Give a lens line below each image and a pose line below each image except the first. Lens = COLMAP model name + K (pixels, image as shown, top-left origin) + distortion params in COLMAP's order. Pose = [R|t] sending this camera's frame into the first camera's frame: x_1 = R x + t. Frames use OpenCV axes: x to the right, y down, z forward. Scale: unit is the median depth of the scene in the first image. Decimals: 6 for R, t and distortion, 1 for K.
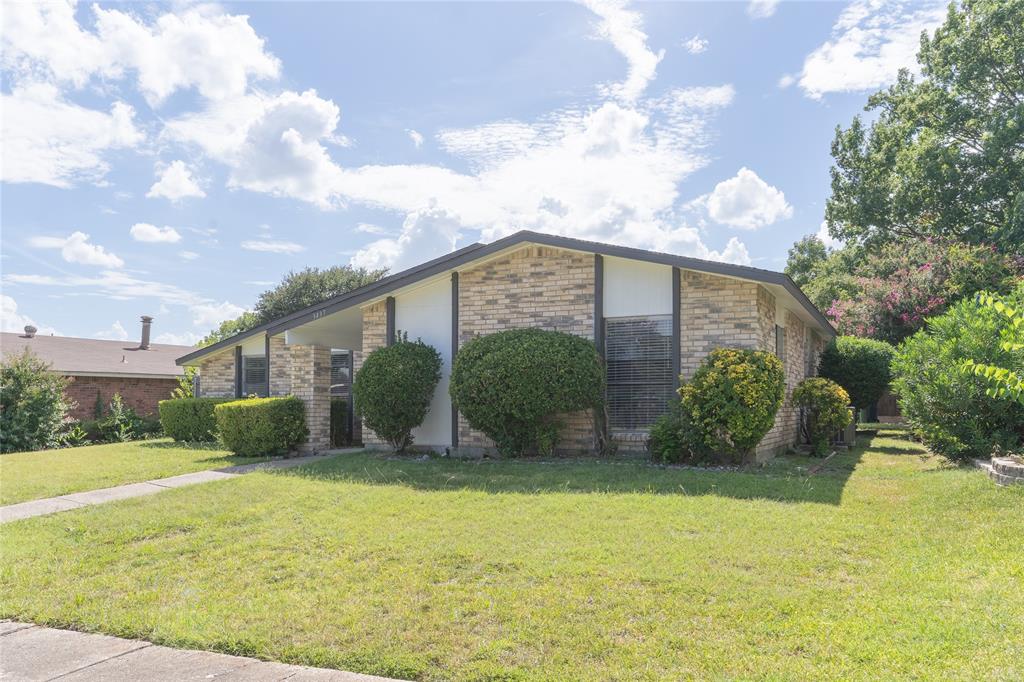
lens RADIAL K [[711.3, 0, 512.2], [0, 711.3, 342.4], [0, 0, 1]] dist [0.006819, 0.002500]
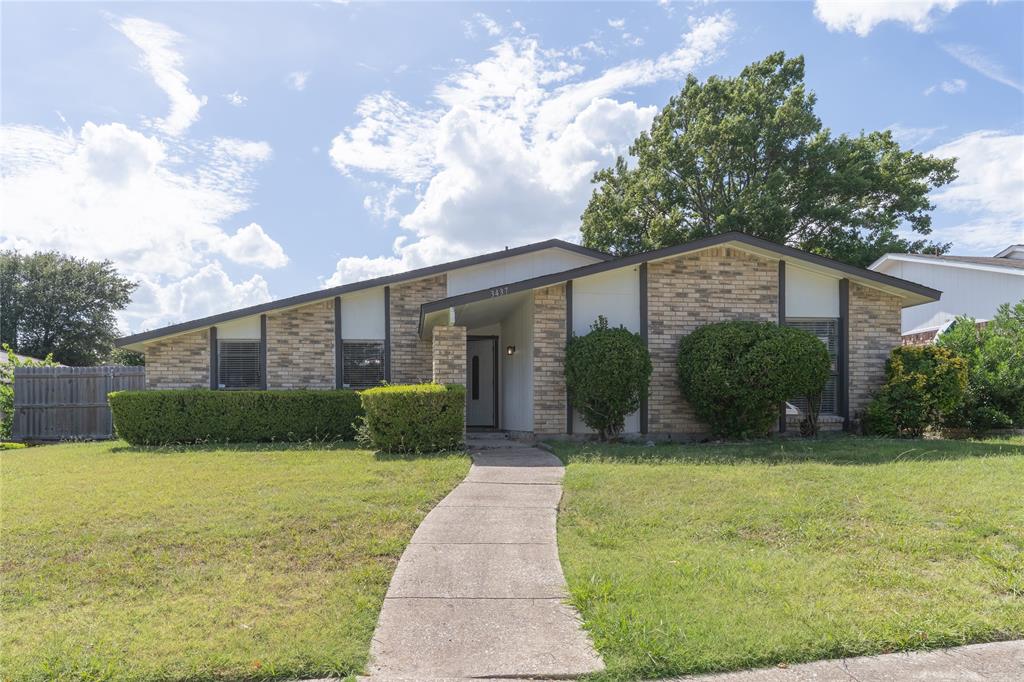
lens RADIAL K [[619.4, 0, 509.3], [0, 619.4, 380.8], [0, 0, 1]] dist [-0.004176, 0.000226]
pose [[0.860244, 0.023128, 0.509357, -0.715664], [-0.038797, 0.999044, 0.020161, 0.061547], [-0.508404, -0.037105, 0.860319, 0.343225]]
